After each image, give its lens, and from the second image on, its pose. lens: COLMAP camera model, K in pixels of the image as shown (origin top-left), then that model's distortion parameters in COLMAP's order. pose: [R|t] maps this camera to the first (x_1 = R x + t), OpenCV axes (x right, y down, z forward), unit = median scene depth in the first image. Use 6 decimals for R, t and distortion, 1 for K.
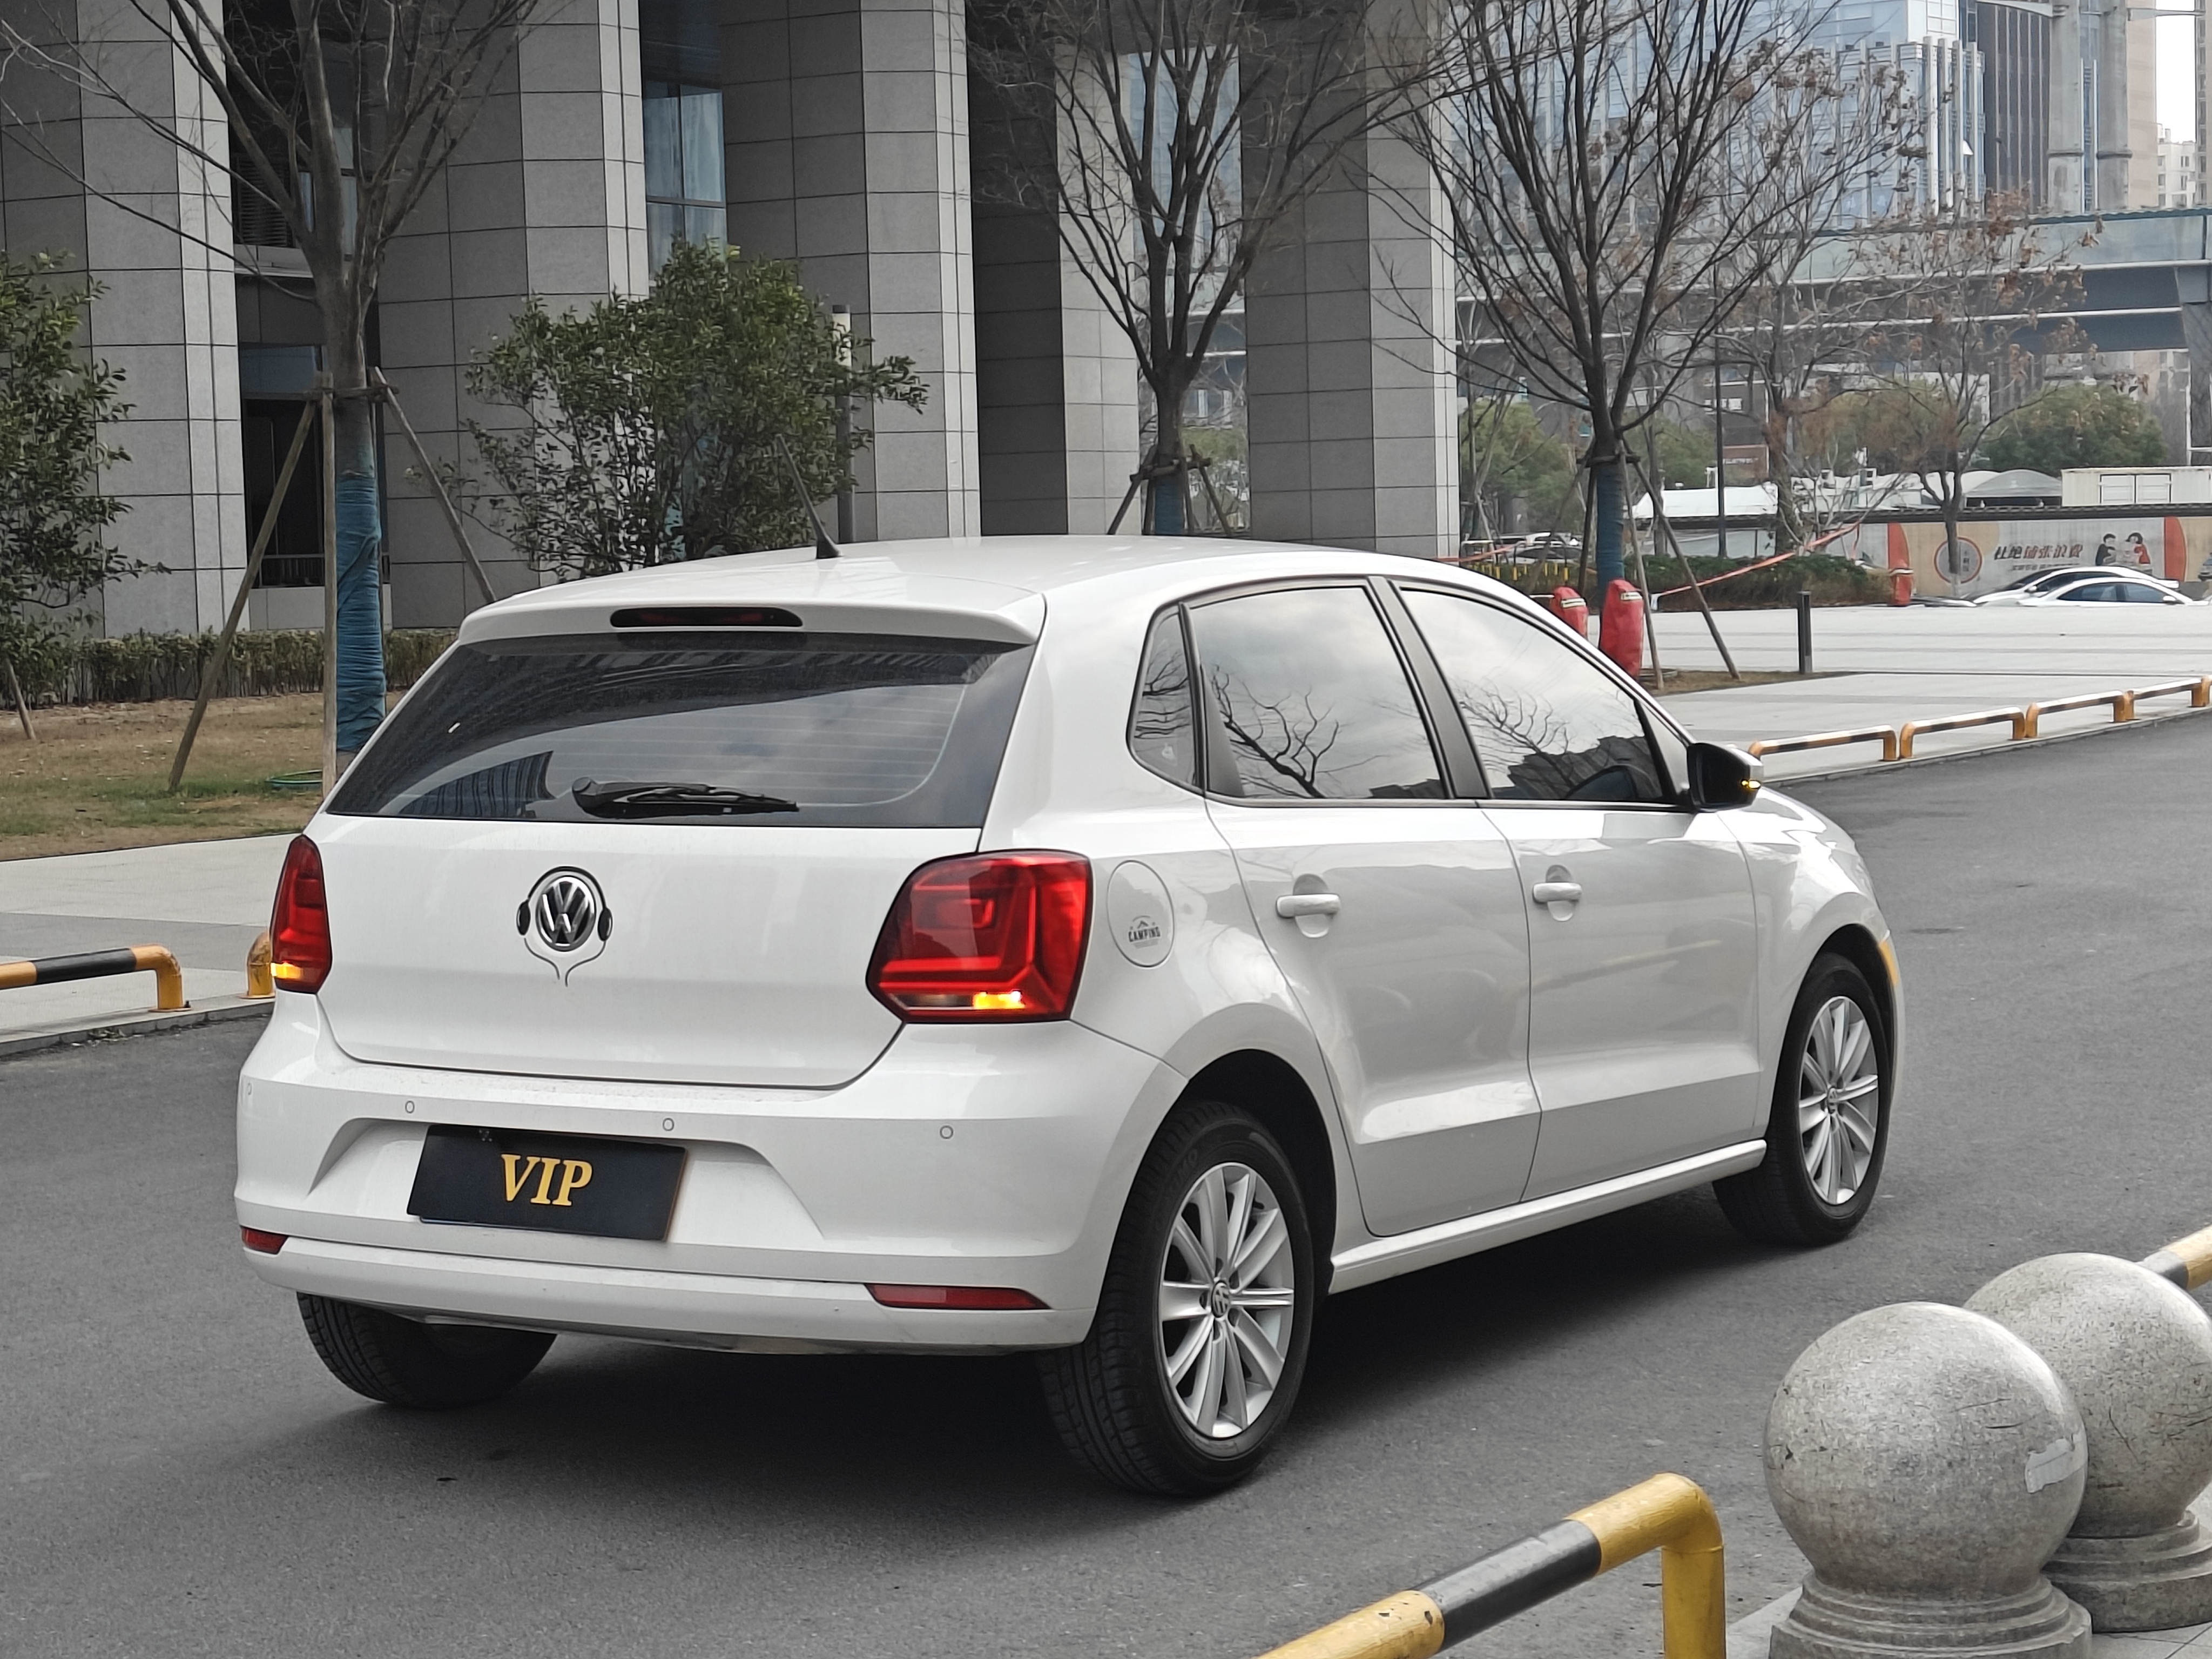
lens RADIAL K [[4404.1, 0, 1101.8], [0, 4404.1, 831.2], [0, 0, 1]] dist [0.107318, 0.000000]
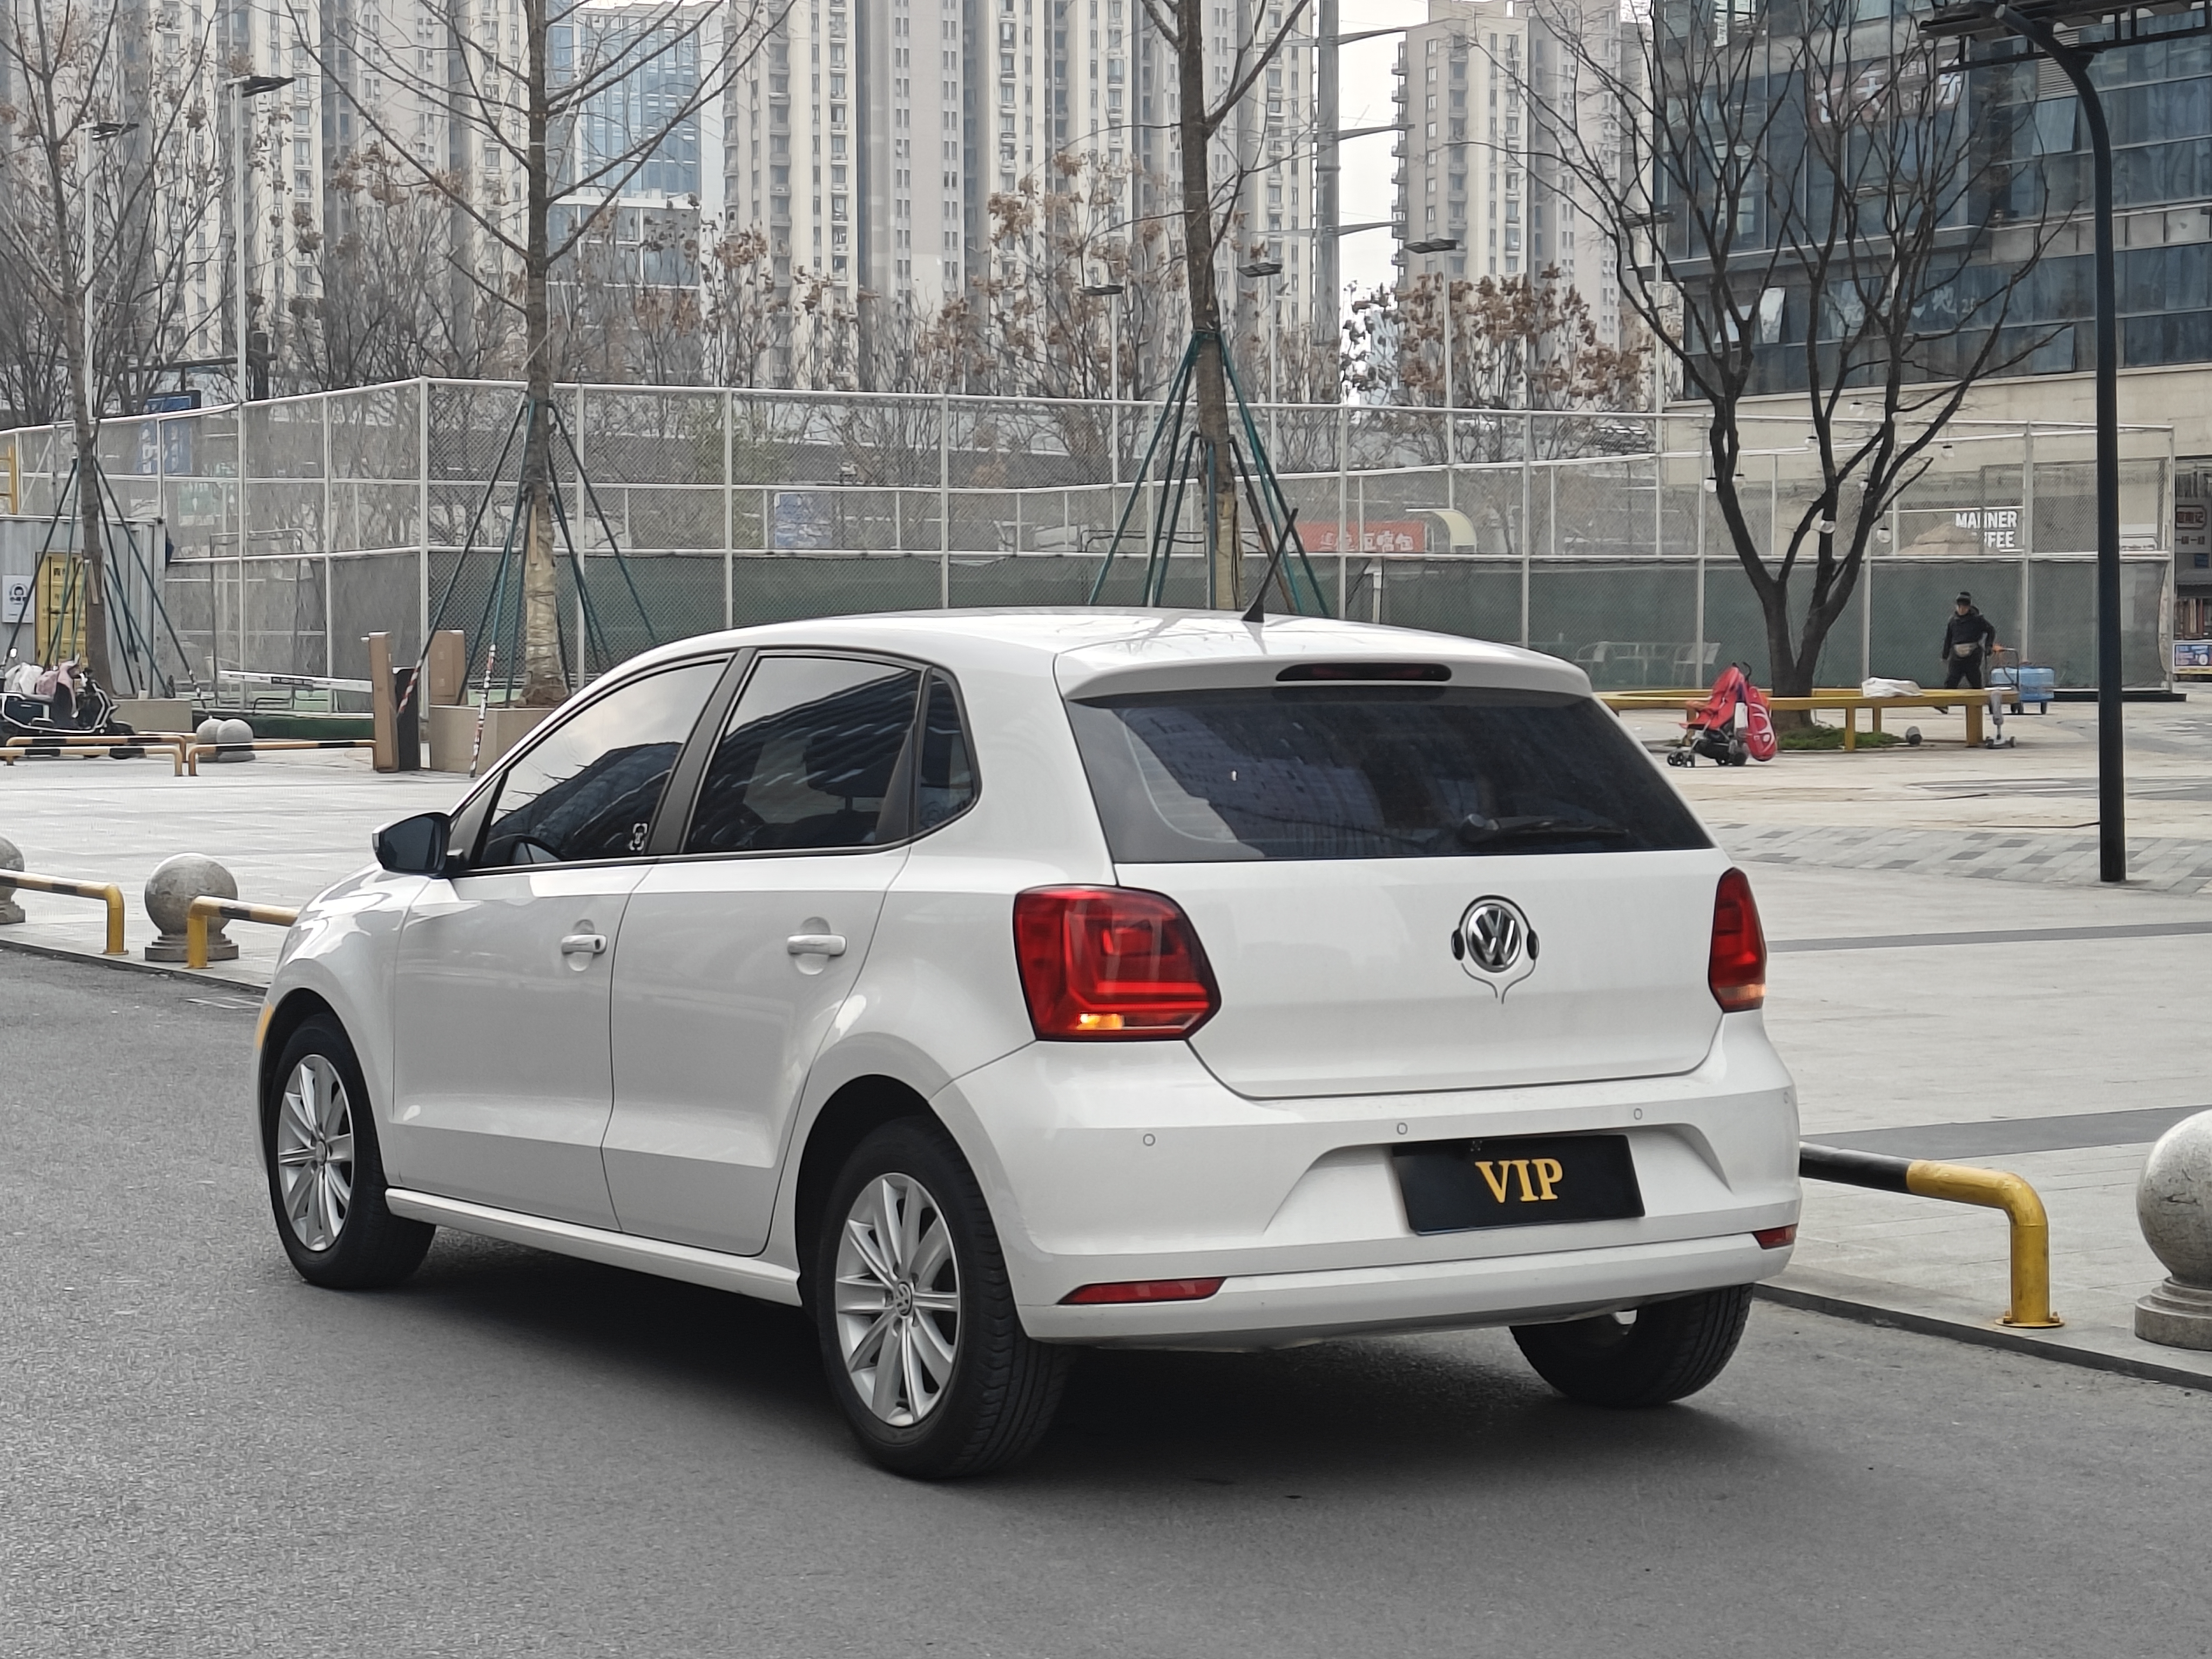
lens RADIAL K [[4404.1, 0, 1105.0], [0, 4404.1, 830.5], [0, 0, 1]] dist [0.107318, 0.000000]
pose [[0.453642, -0.018180, 0.890999, -1.148890], [0.048193, 0.998829, -0.004157, -0.008297], [-0.889880, 0.044826, 0.453987, 0.588776]]
